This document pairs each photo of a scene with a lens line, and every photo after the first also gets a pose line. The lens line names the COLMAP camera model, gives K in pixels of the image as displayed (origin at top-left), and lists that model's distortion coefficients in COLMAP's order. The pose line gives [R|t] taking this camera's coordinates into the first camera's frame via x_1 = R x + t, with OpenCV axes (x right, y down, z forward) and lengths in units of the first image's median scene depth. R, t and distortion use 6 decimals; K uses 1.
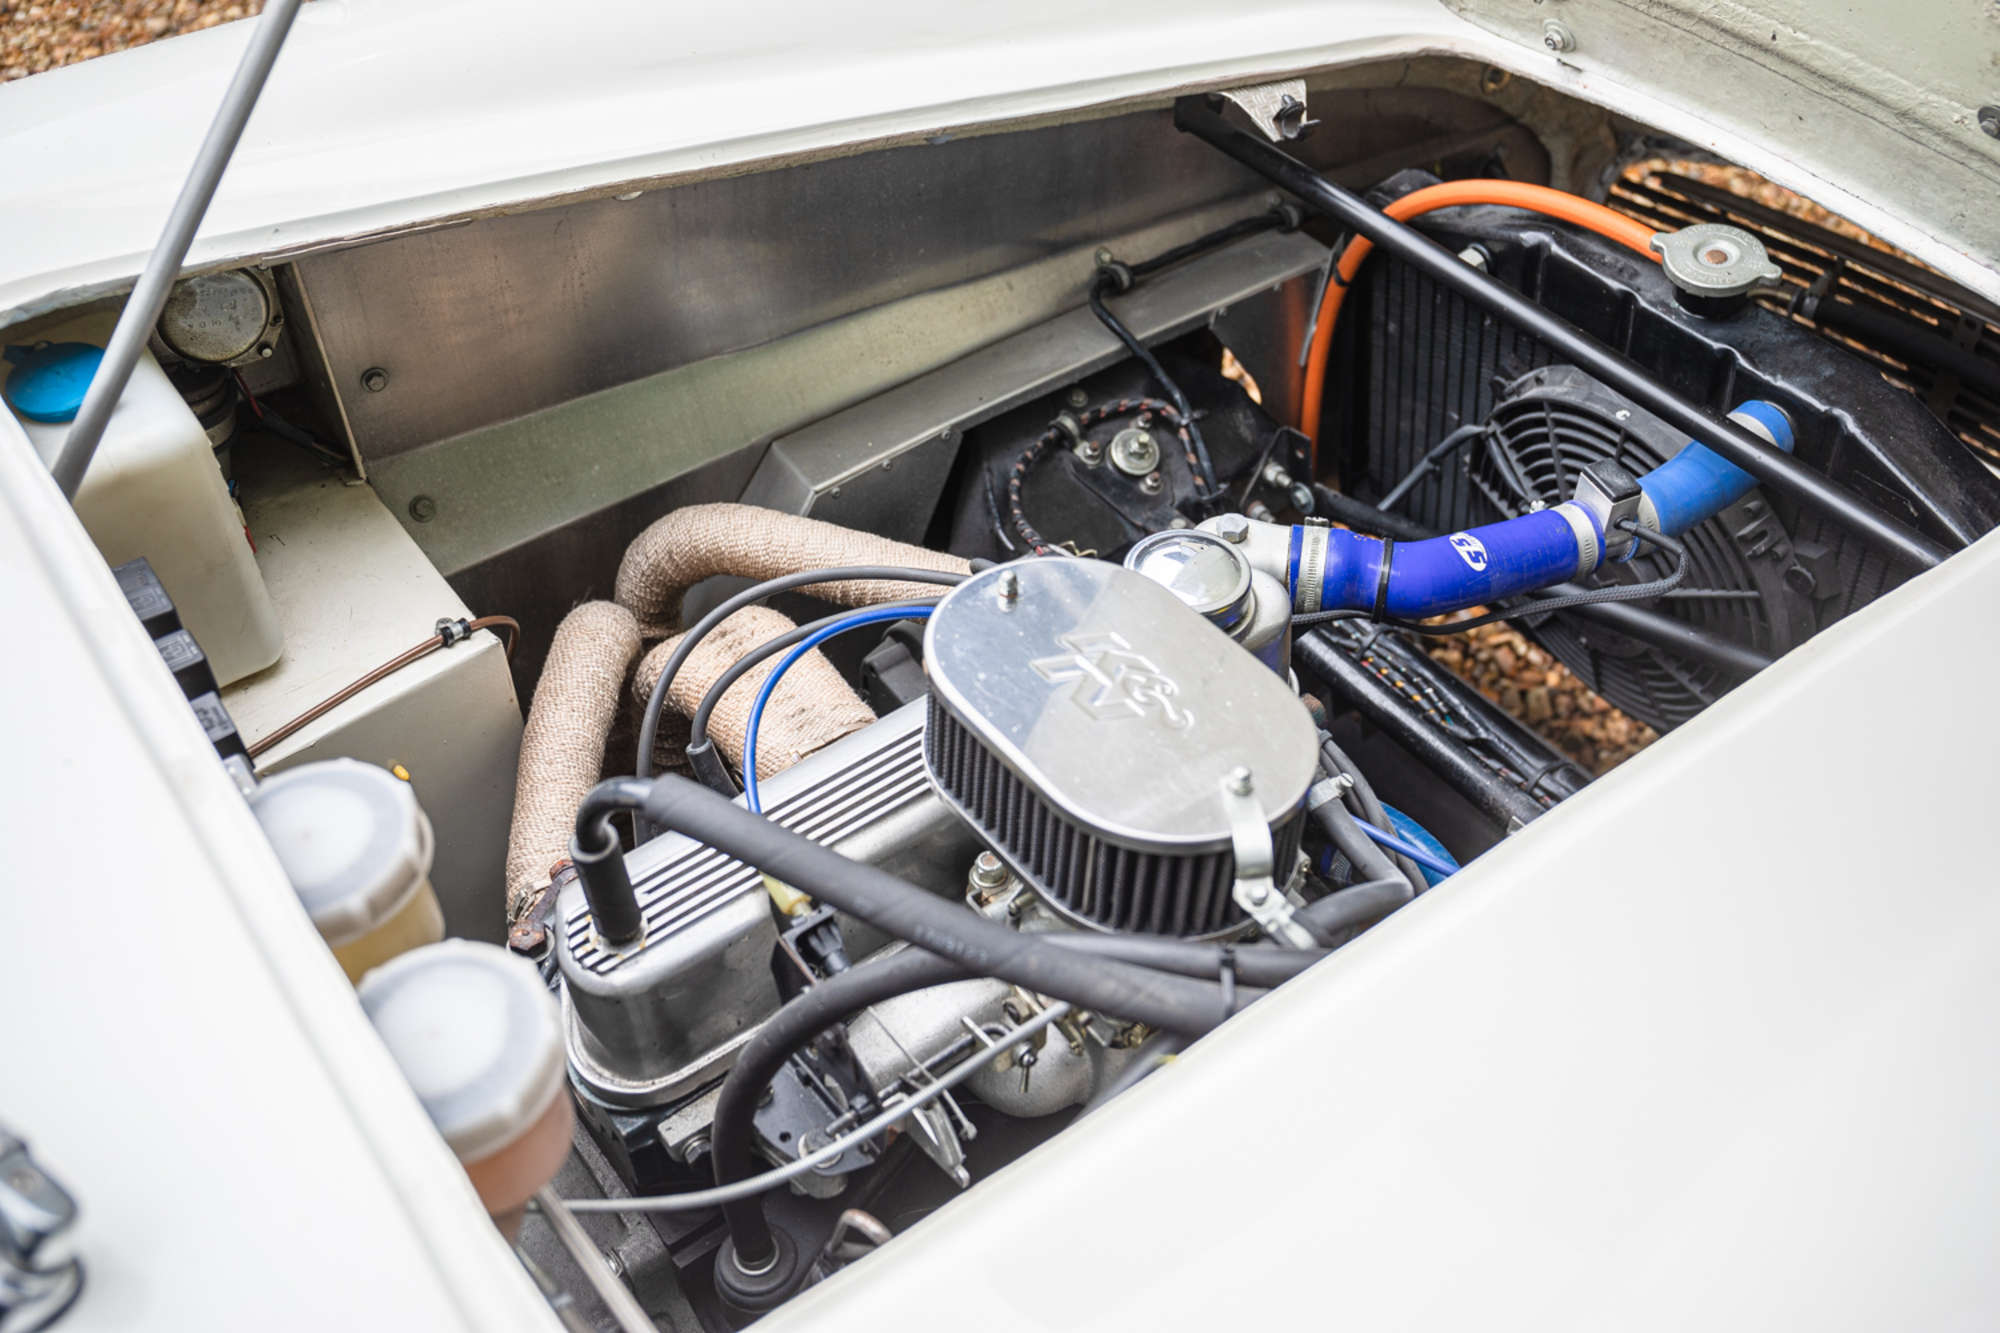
lens RADIAL K [[1881.4, 0, 1000.0], [0, 1881.4, 666.5], [0, 0, 1]] dist [-0.061816, 0.122522]
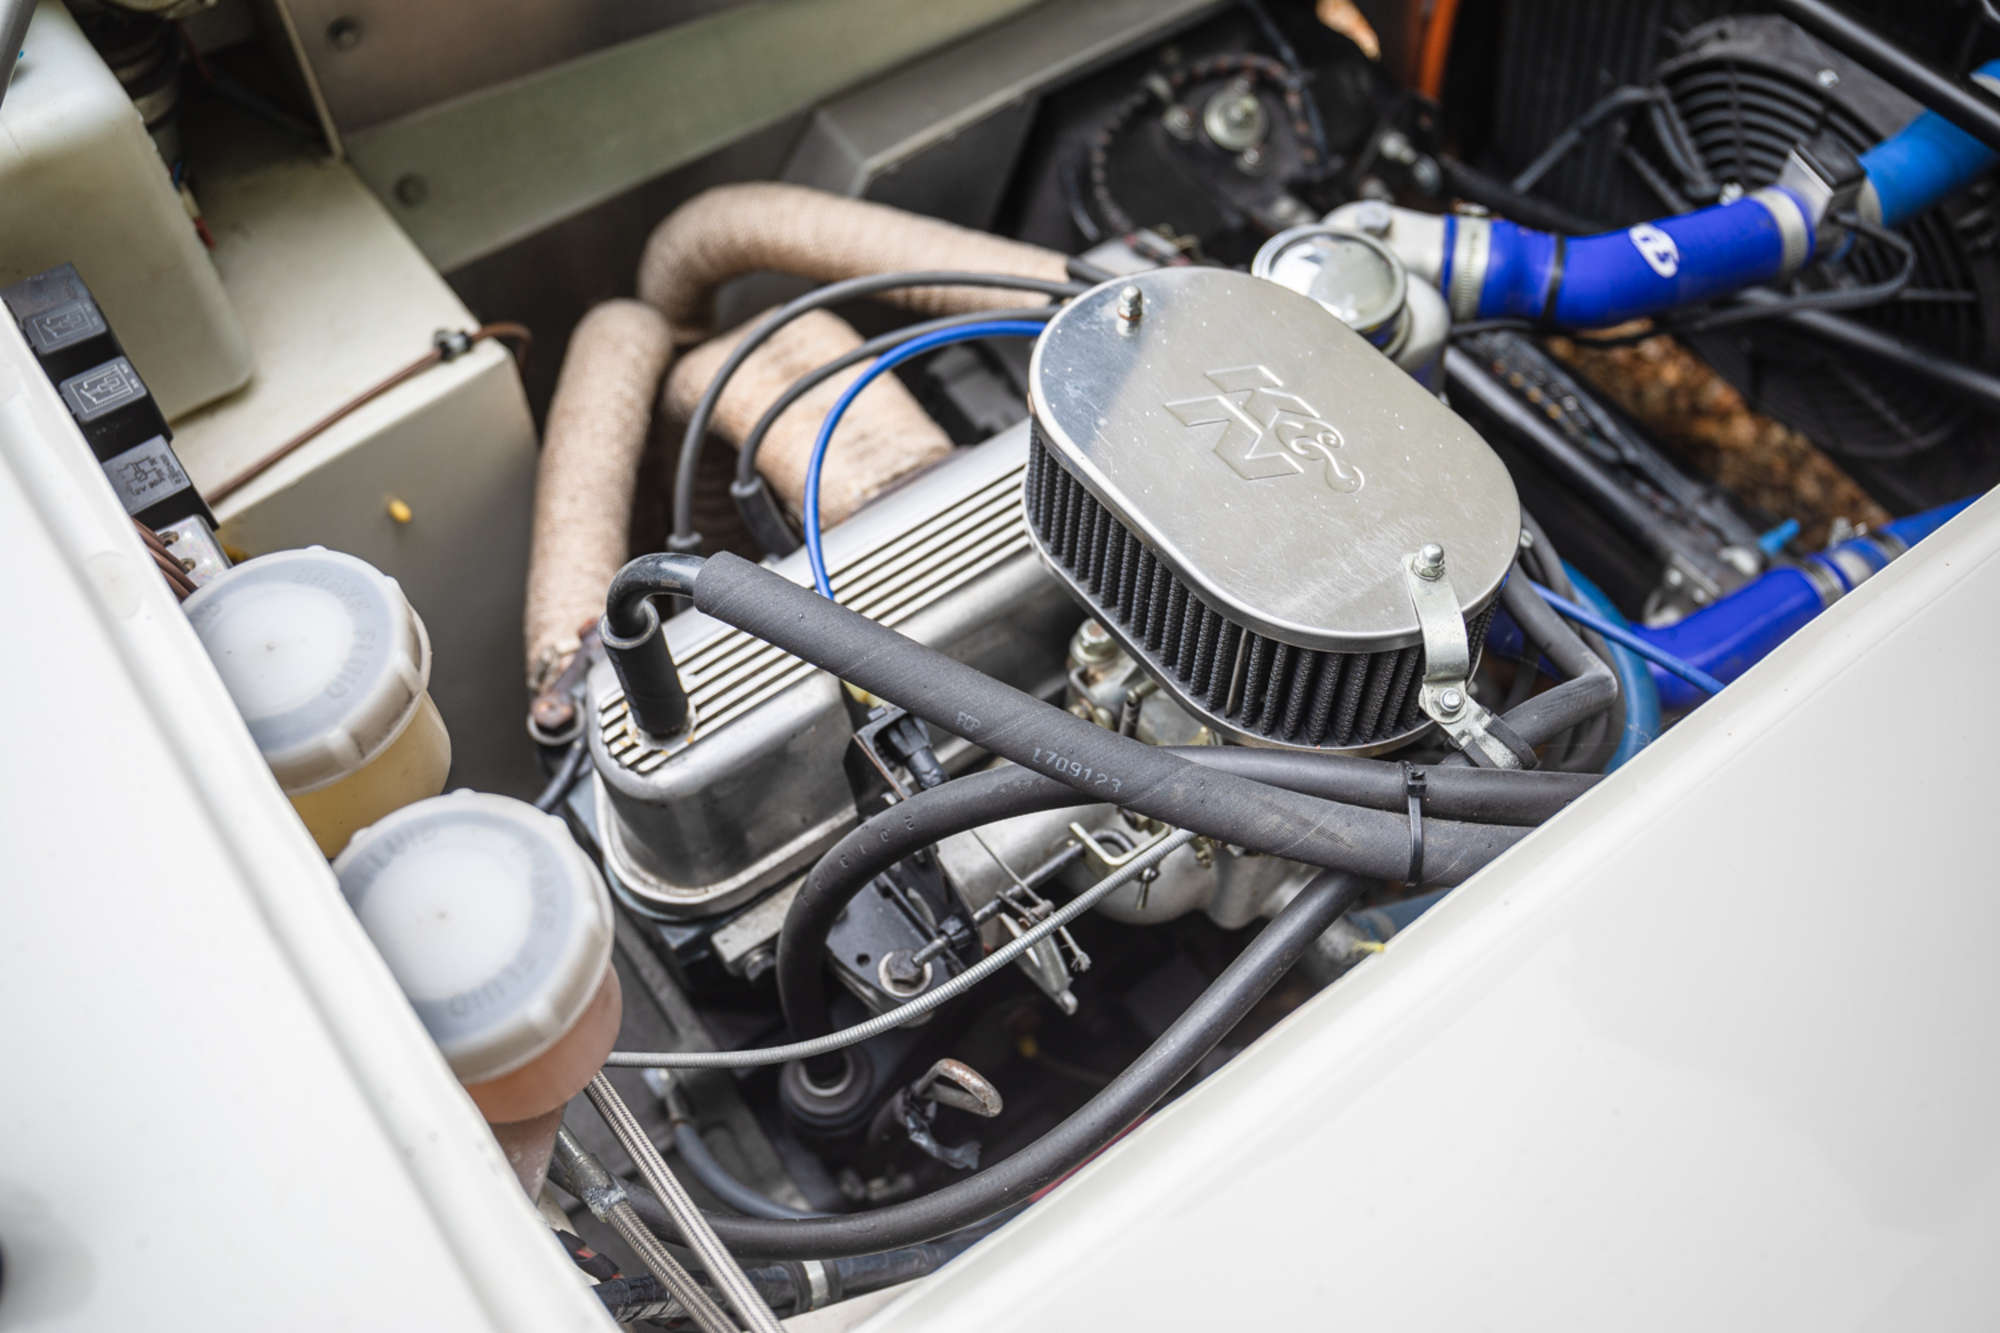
lens RADIAL K [[1881.4, 0, 1000.0], [0, 1881.4, 666.5], [0, 0, 1]] dist [-0.061816, 0.122522]
pose [[0.999947, 0.003592, -0.009671, -0.038607], [-0.001804, 0.983852, 0.178976, -0.030381], [0.010158, -0.178950, 0.983806, 0.156992]]
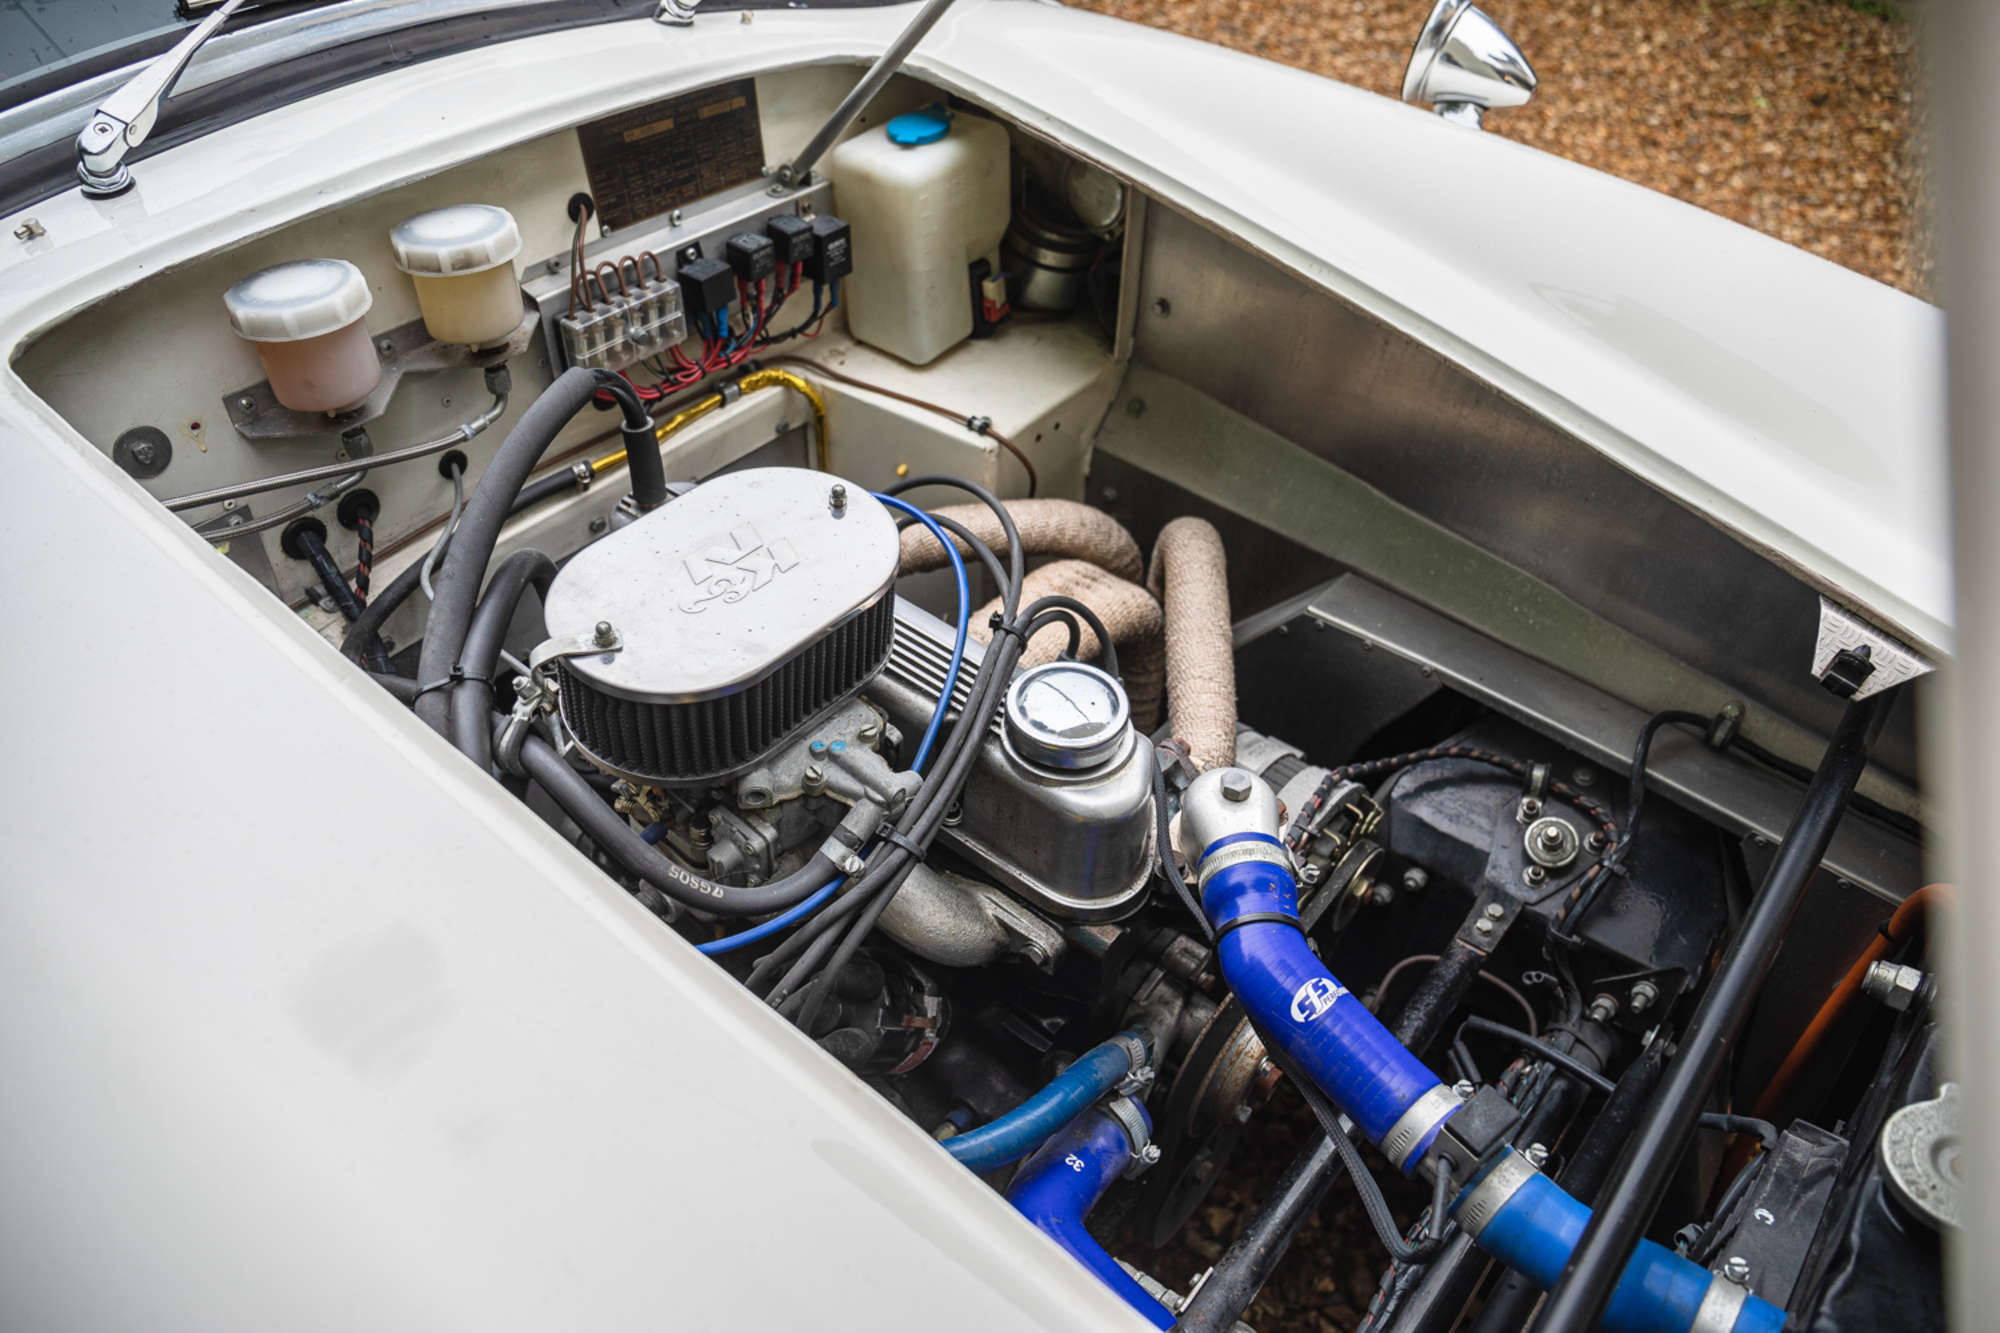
lens RADIAL K [[1336.2, 0, 1000.0], [0, 1336.2, 666.5], [0, 0, 1]] dist [-0.076316, -0.000562]
pose [[0.209541, 0.657470, -0.723758, 0.628560], [-0.696505, 0.619869, 0.361445, -0.310264], [0.686275, 0.428363, 0.587820, 0.535354]]
